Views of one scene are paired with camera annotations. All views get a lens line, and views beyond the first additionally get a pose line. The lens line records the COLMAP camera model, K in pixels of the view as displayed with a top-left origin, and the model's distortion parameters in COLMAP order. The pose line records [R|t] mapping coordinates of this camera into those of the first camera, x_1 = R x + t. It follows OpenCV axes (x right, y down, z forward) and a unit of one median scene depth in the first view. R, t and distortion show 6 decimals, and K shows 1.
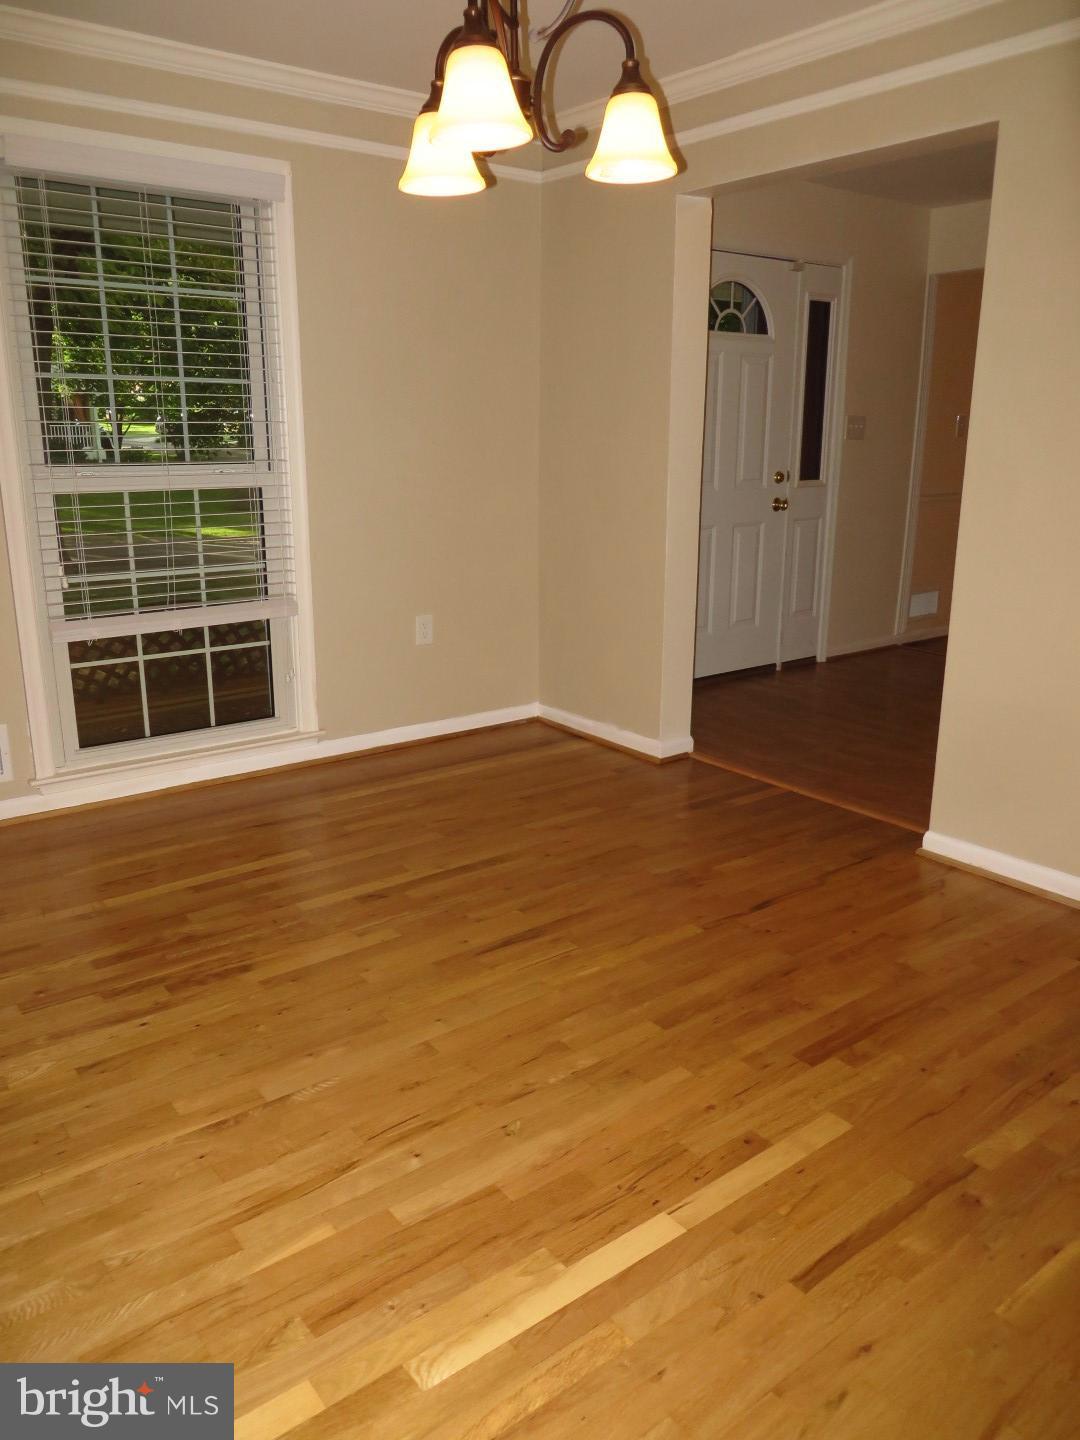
lens RADIAL K [[1062.6, 0, 537.2], [0, 1062.6, 721.2], [0, 0, 1]] dist [-0.025518, 0.002601]
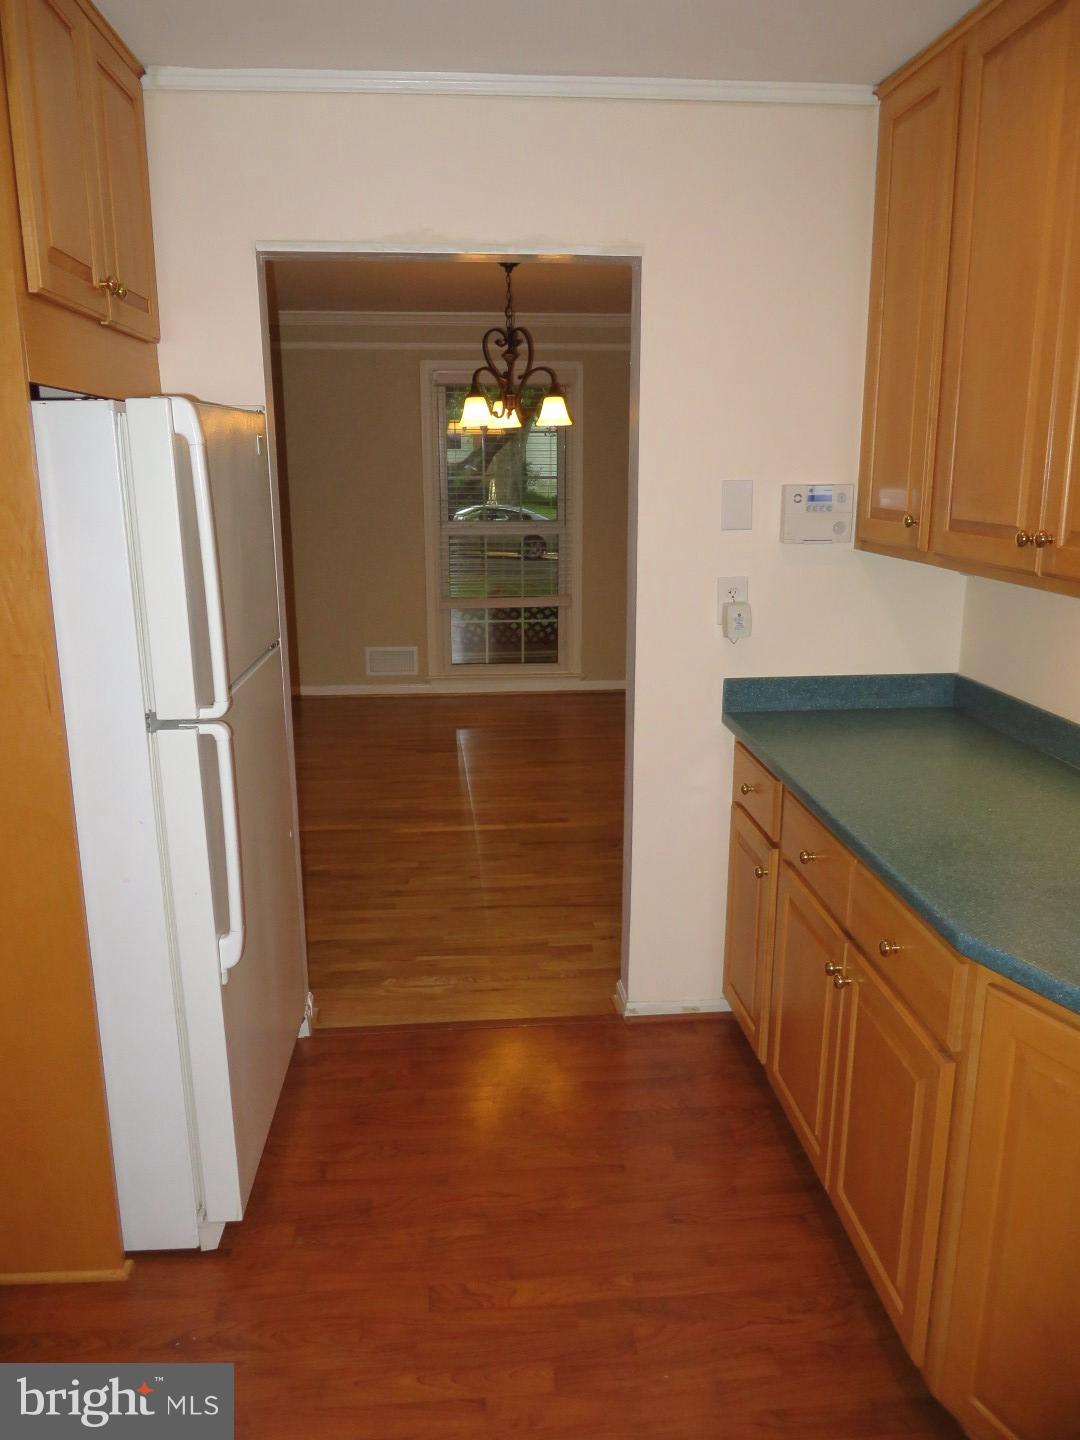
lens RADIAL K [[1062.6, 0, 540.6], [0, 1062.6, 720.5], [0, 0, 1]] dist [-0.025518, 0.002601]
pose [[0.847734, 0.127420, -0.514889, 0.688996], [-0.141252, 0.989896, 0.012408, 0.077613], [0.511267, 0.062210, 0.857167, -0.551241]]
